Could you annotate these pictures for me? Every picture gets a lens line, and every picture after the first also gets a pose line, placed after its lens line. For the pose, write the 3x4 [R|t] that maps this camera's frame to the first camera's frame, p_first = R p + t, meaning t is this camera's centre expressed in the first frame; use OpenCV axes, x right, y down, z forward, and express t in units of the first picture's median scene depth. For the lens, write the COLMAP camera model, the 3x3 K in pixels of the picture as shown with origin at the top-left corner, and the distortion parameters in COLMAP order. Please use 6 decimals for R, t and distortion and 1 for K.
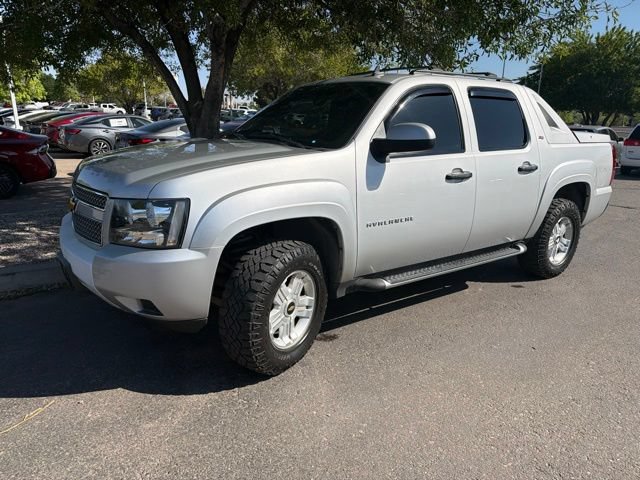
lens RADIAL K [[452.3, 0, 320.1], [0, 452.3, 242.1], [0, 0, 1]] dist [0.044018, -0.053025]
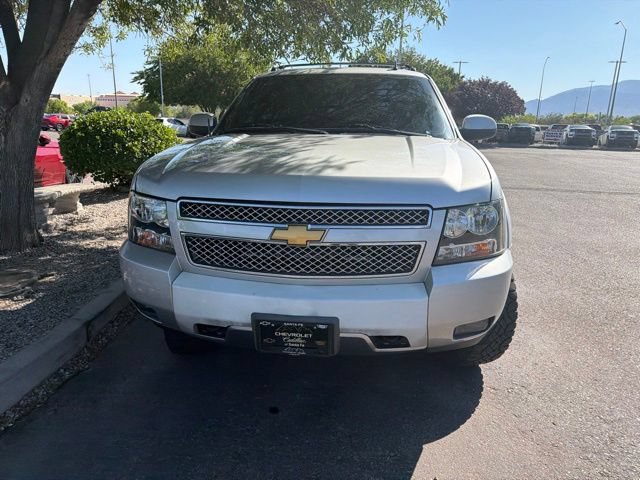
lens RADIAL K [[452.3, 0, 325.0], [0, 452.3, 239.7], [0, 0, 1]] dist [0.044018, -0.053025]
pose [[0.678581, -0.190651, 0.709352, -0.907260], [0.185520, 0.978903, 0.085624, -0.115563], [-0.710711, 0.073496, 0.699635, 0.459787]]
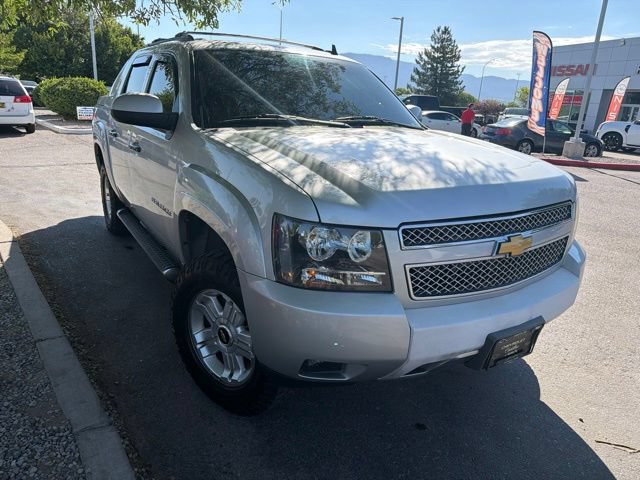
lens RADIAL K [[452.3, 0, 319.3], [0, 452.3, 237.4], [0, 0, 1]] dist [0.044018, -0.053025]
pose [[0.079861, -0.306796, 0.948419, -1.090974], [0.212502, 0.934826, 0.284505, -0.313923], [-0.973892, 0.178820, 0.139851, 1.080141]]
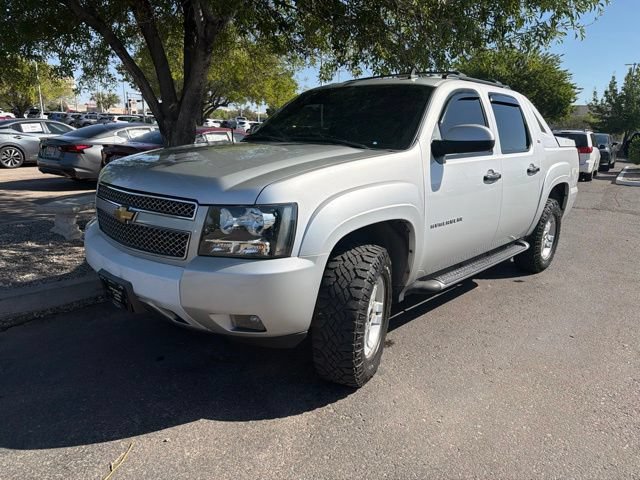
lens RADIAL K [[452.3, 0, 325.4], [0, 452.3, 242.5], [0, 0, 1]] dist [0.044018, -0.053025]
pose [[0.979224, -0.042389, 0.198303, -0.313594], [0.045667, 0.998885, -0.011985, -0.000868], [-0.197574, 0.020792, 0.980068, 0.065819]]
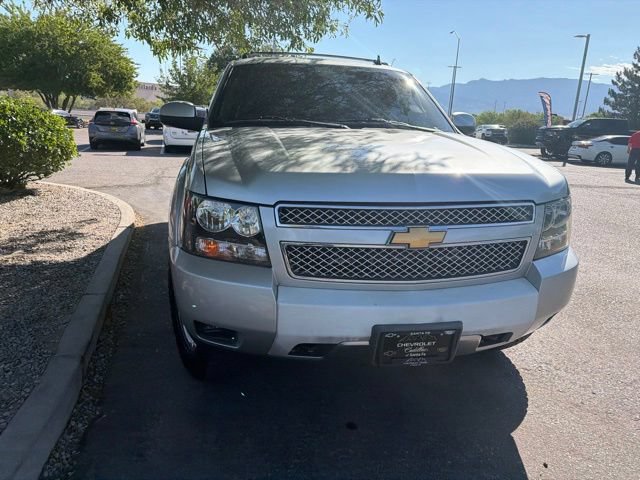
lens RADIAL K [[452.3, 0, 323.5], [0, 452.3, 236.9], [0, 0, 1]] dist [0.044018, -0.053025]
pose [[0.434559, -0.228649, 0.871136, -1.049168], [0.204675, 0.967002, 0.151711, -0.188889], [-0.877078, 0.112373, 0.467018, 0.751551]]
